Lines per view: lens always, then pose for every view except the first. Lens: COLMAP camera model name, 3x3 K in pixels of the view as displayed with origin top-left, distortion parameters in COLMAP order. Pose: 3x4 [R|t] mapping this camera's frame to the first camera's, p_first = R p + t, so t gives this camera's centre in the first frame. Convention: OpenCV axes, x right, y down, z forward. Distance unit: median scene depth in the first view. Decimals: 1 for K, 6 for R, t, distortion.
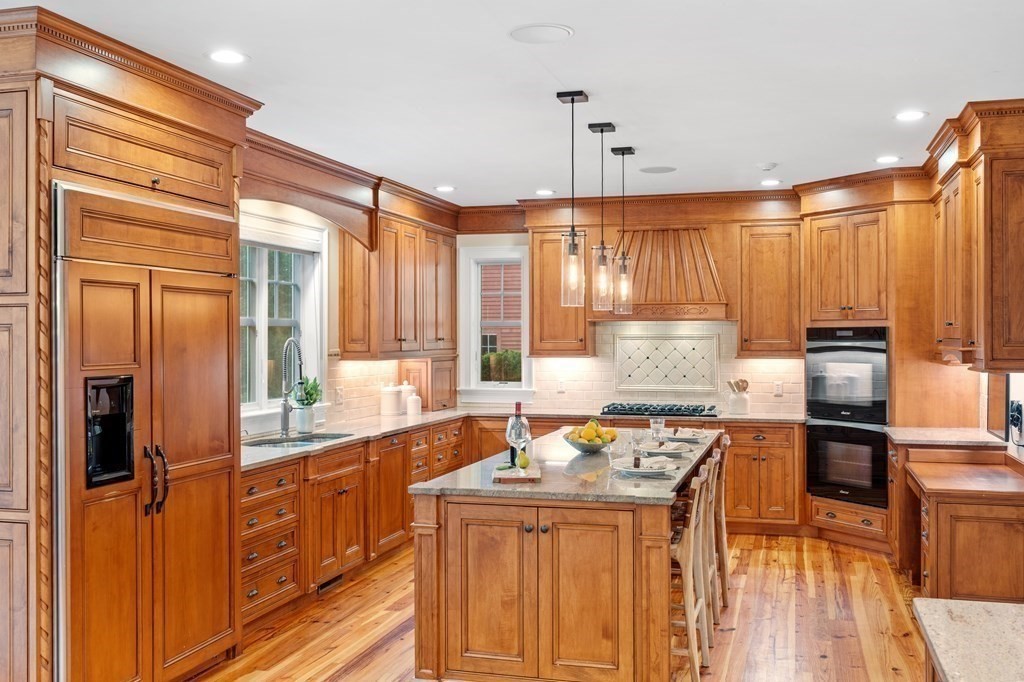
lens RADIAL K [[973.1, 0, 510.5], [0, 973.1, 337.5], [0, 0, 1]] dist [0.002230, 0.000000]
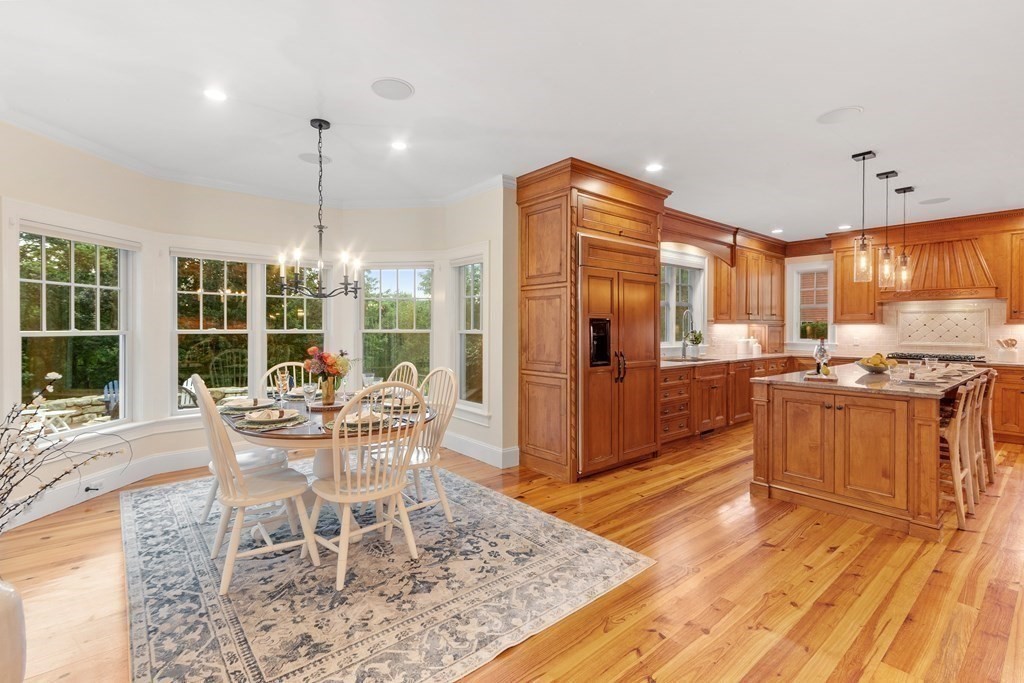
lens RADIAL K [[463.0, 0, 508.1], [0, 463.0, 332.2], [0, 0, 1]] dist [-0.001036, 0.000847]
pose [[0.826597, 0.006345, -0.562758, 0.008696], [-0.000928, 0.999950, 0.009912, 0.046701], [0.562793, -0.007671, 0.826562, 0.002047]]
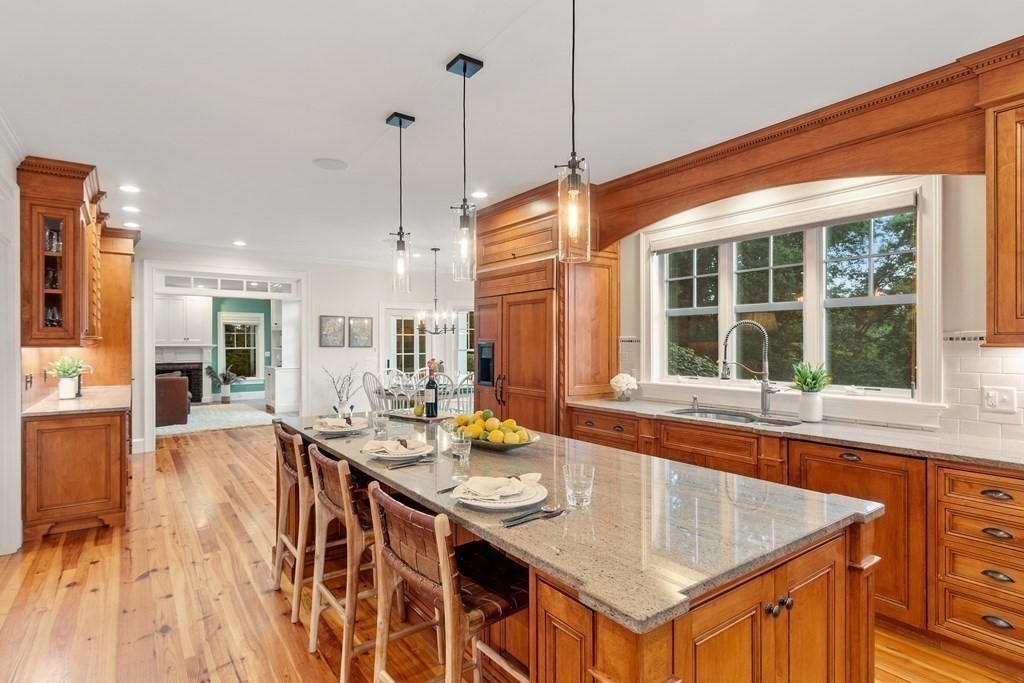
lens RADIAL K [[517.8, 0, 504.6], [0, 517.8, 345.0], [0, 0, 1]] dist [-0.002373, -0.000505]
pose [[-0.629653, 0.003104, -0.776870, 0.451296], [0.001453, 0.999995, 0.002818, 0.030617], [0.776875, 0.000645, -0.629654, 1.413052]]
